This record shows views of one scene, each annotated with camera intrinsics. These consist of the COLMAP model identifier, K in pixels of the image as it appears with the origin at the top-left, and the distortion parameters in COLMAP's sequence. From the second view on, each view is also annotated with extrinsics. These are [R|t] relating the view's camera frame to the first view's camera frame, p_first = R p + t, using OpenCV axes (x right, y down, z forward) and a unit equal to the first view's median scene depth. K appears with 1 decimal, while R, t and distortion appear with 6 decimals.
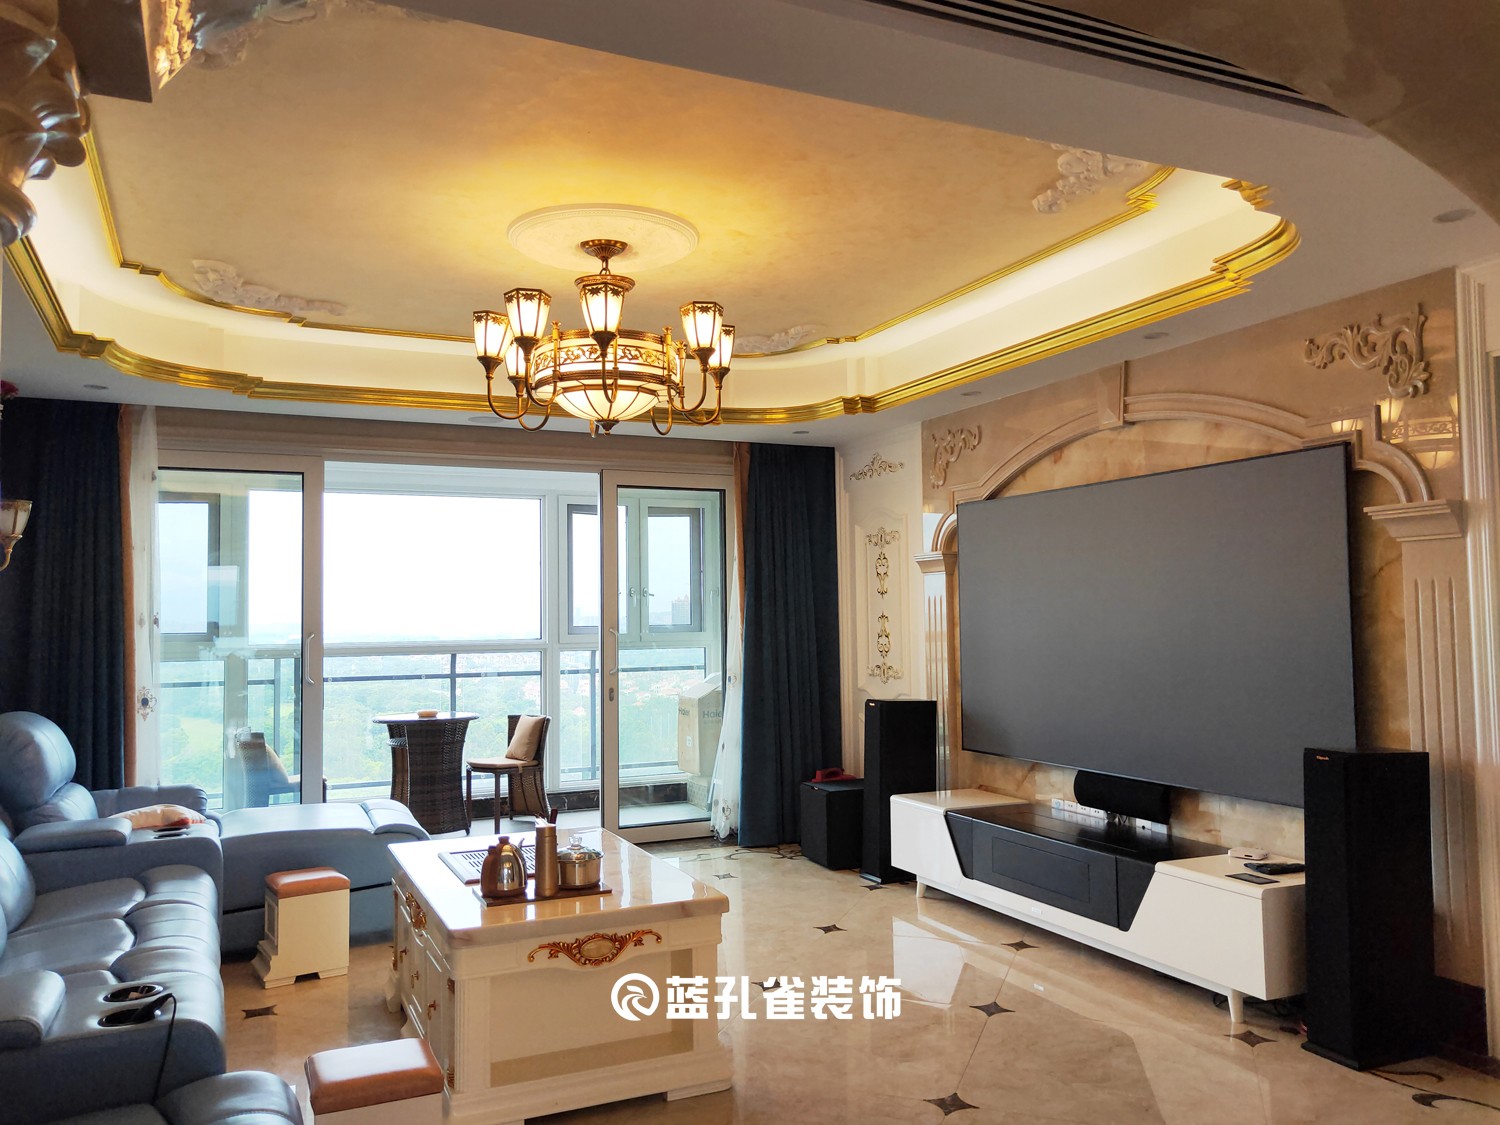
lens RADIAL K [[1142.9, 0, 749.6], [0, 1142.9, 564.8], [0, 0, 1]] dist [0.032137, -0.001698]
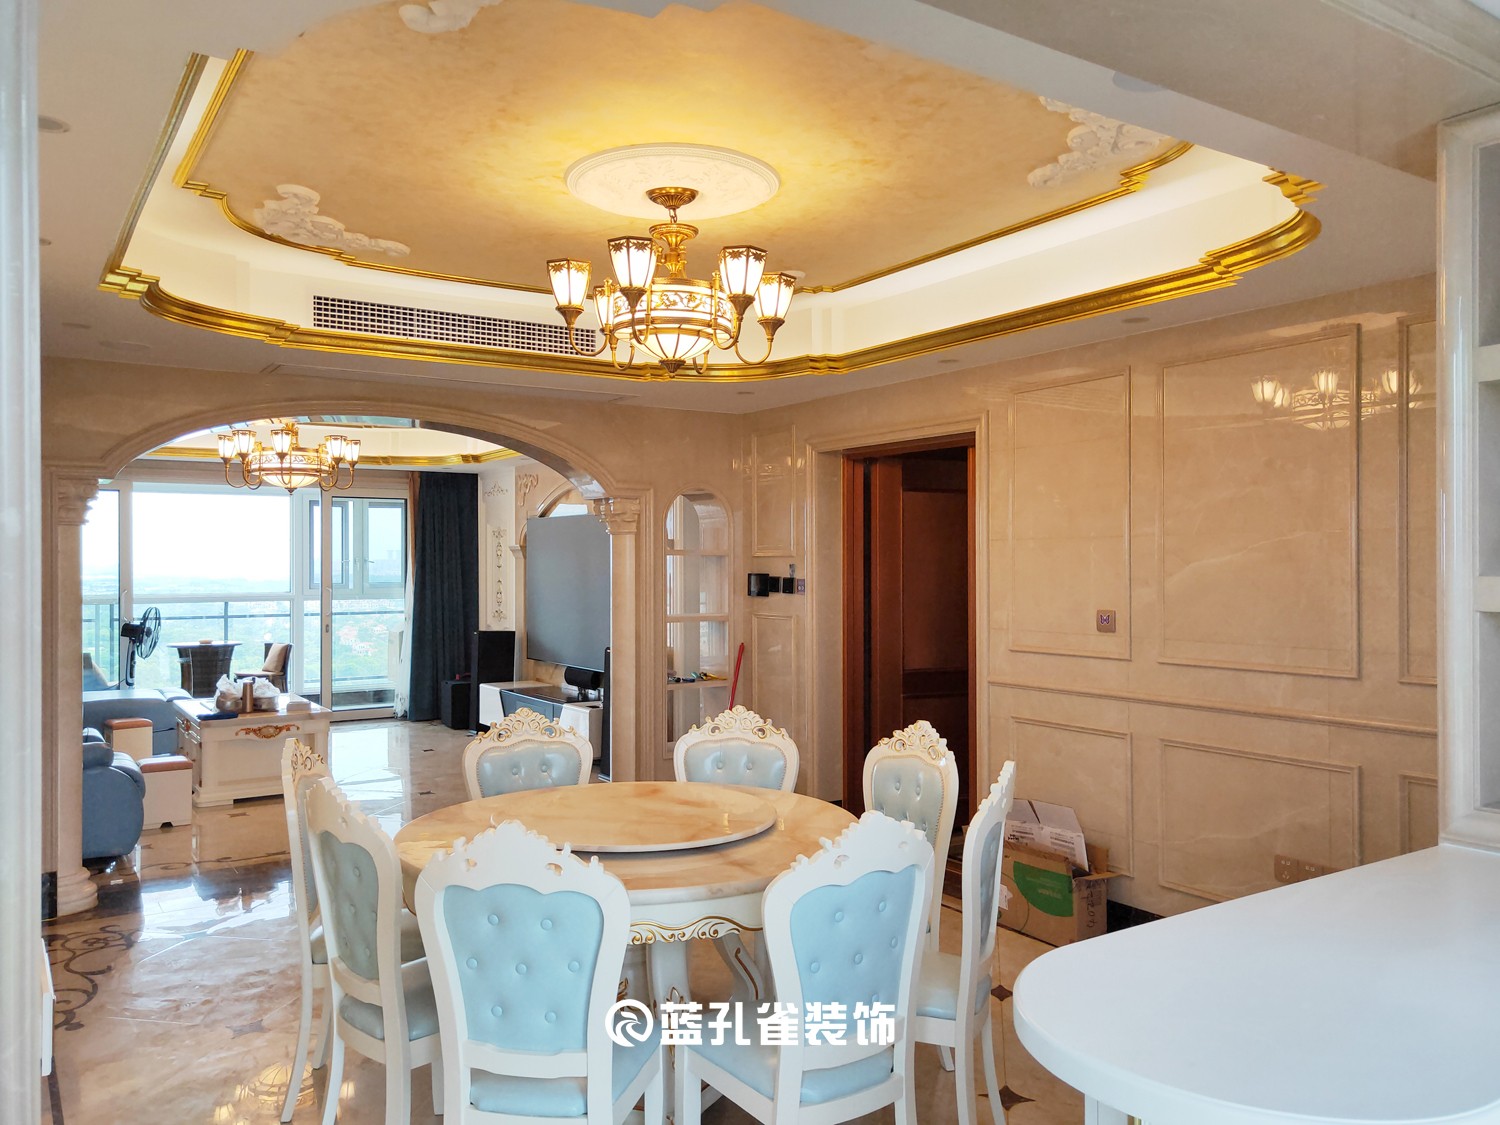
lens RADIAL K [[1142.9, 0, 750.8], [0, 1142.9, 557.9], [0, 0, 1]] dist [0.032137, -0.001698]
pose [[0.988959, 0.011535, 0.147742, 0.222606], [-0.017517, 0.999076, 0.039251, -0.056899], [-0.147152, -0.041406, 0.988247, -0.655816]]
